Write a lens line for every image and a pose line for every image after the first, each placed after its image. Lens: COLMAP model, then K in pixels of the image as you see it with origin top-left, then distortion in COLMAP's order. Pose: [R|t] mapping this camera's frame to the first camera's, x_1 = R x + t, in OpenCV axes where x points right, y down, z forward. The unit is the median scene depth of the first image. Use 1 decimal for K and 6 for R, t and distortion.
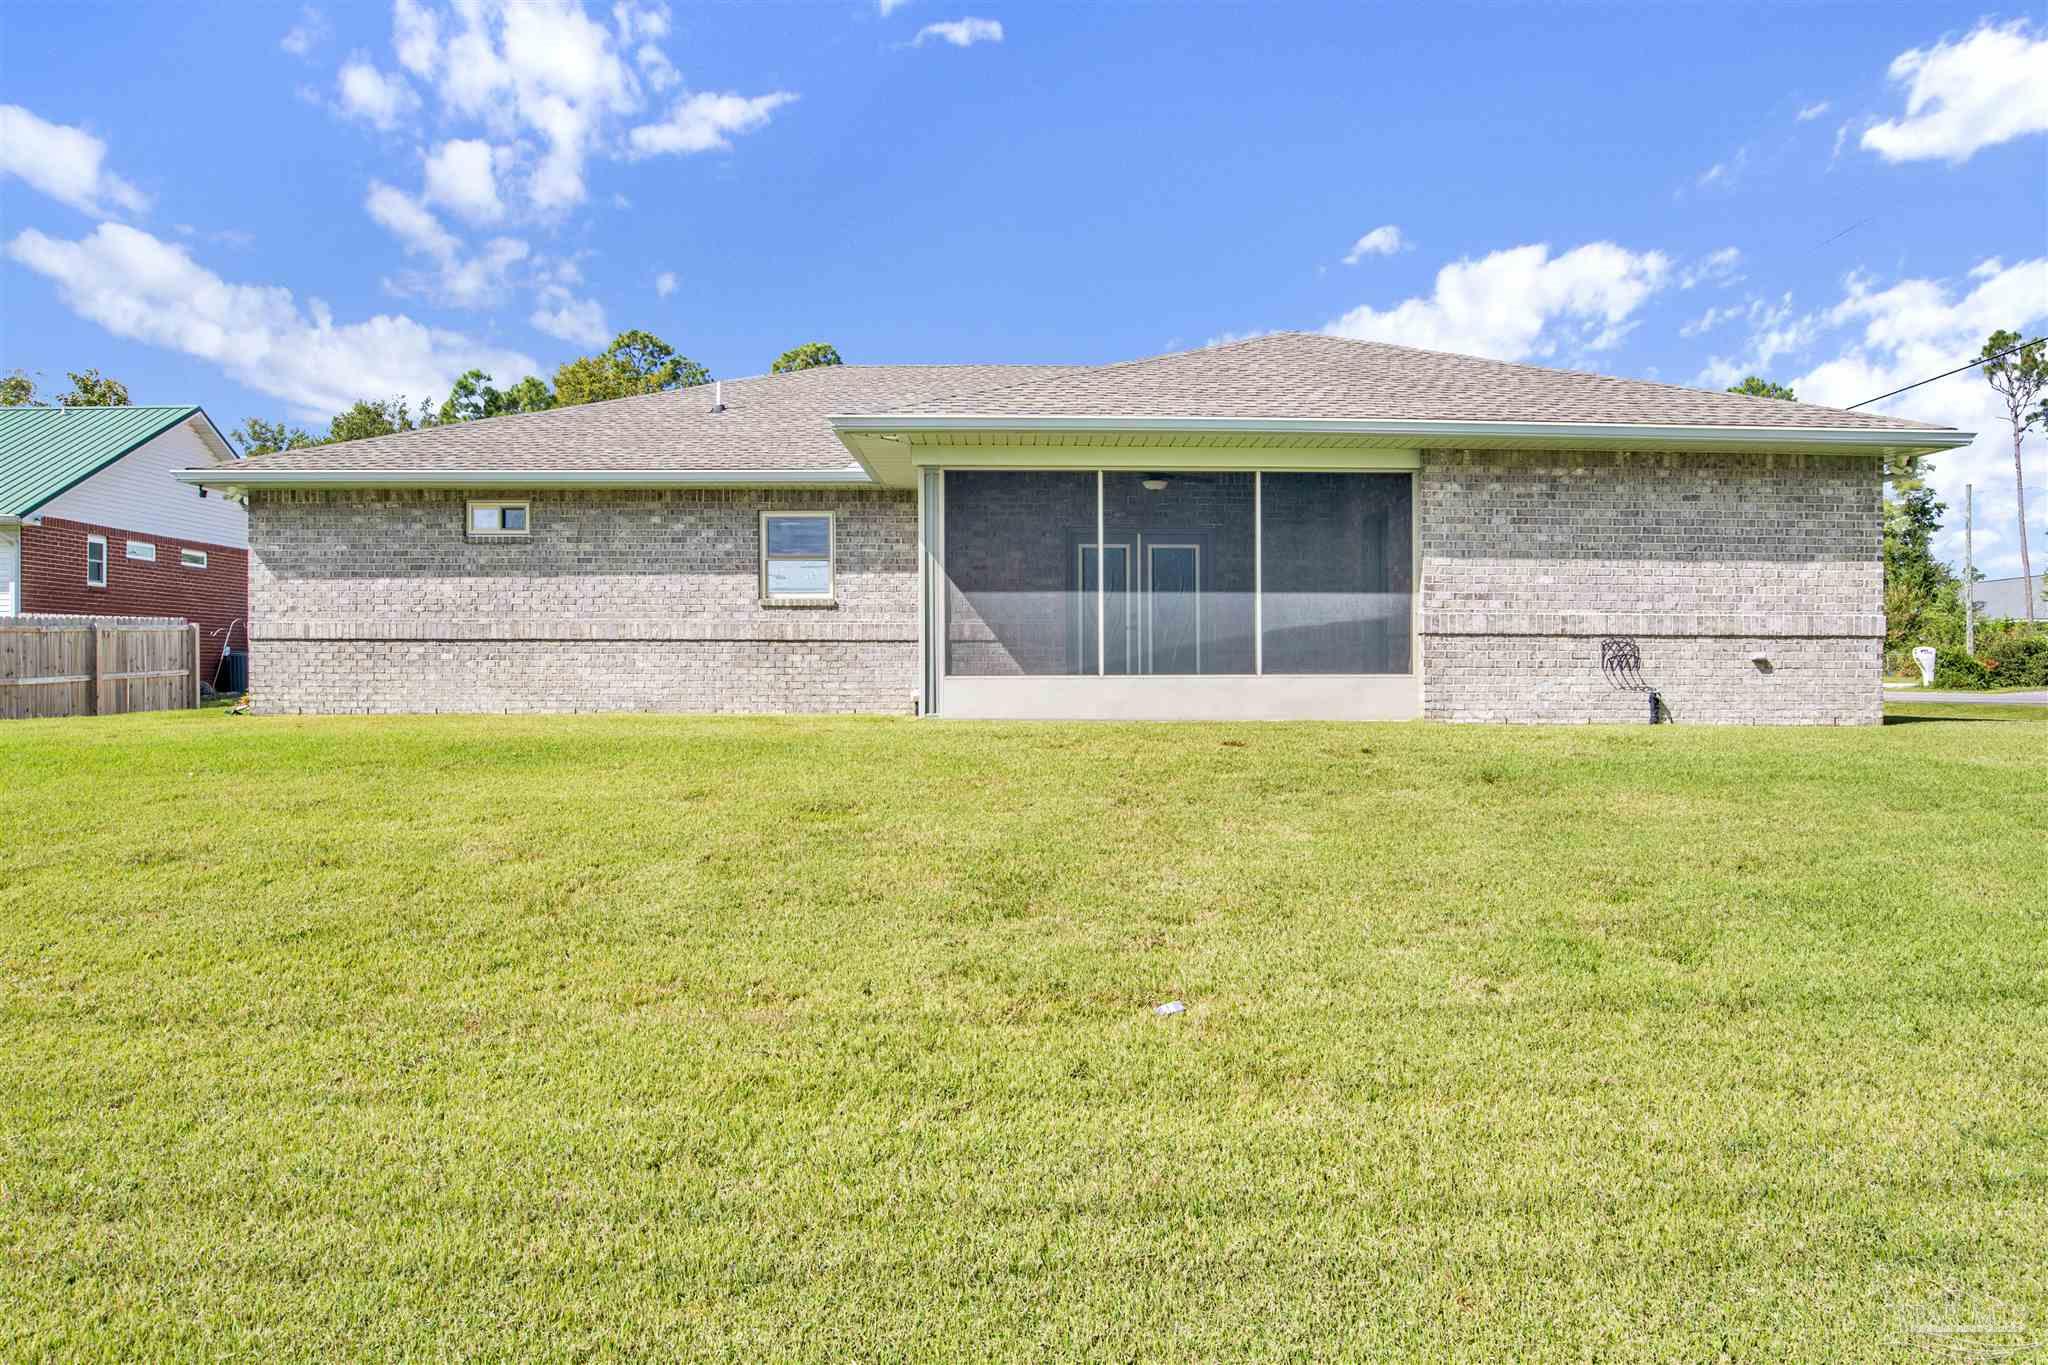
lens RADIAL K [[1321.5, 0, 1024.0], [0, 1321.5, 682.5], [0, 0, 1]] dist [-0.003714, 0.000209]
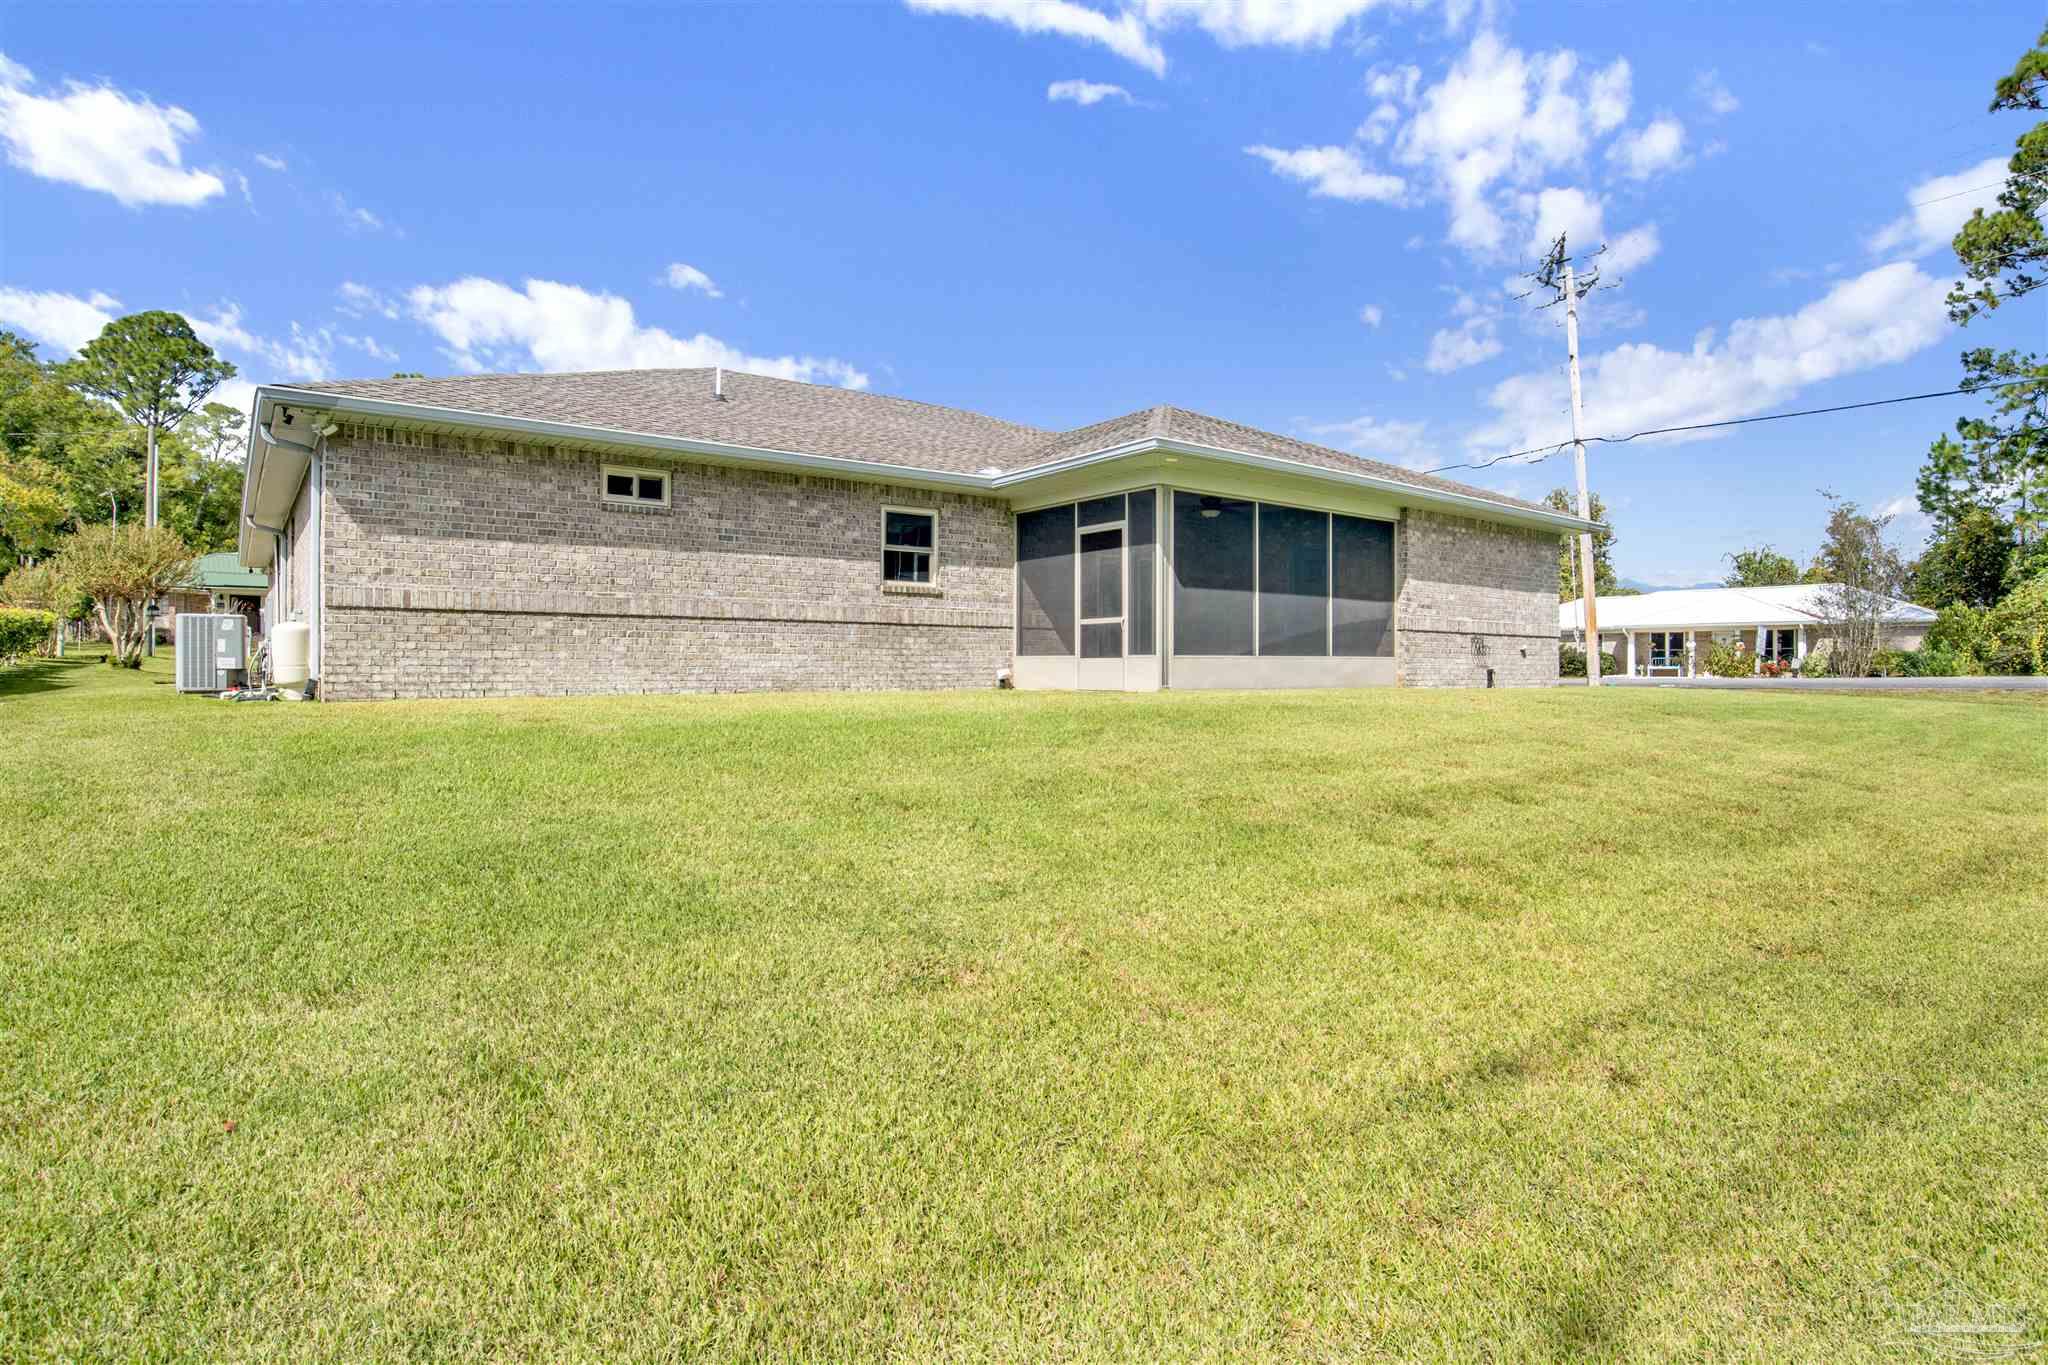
lens RADIAL K [[1093.9, 0, 1024.0], [0, 1093.9, 682.5], [0, 0, 1]] dist [-0.023044, -0.000215]
pose [[0.799109, -0.007085, 0.601144, -0.645342], [0.003718, 0.999970, 0.006843, 0.010763], [-0.601175, -0.003234, 0.799111, 0.214917]]
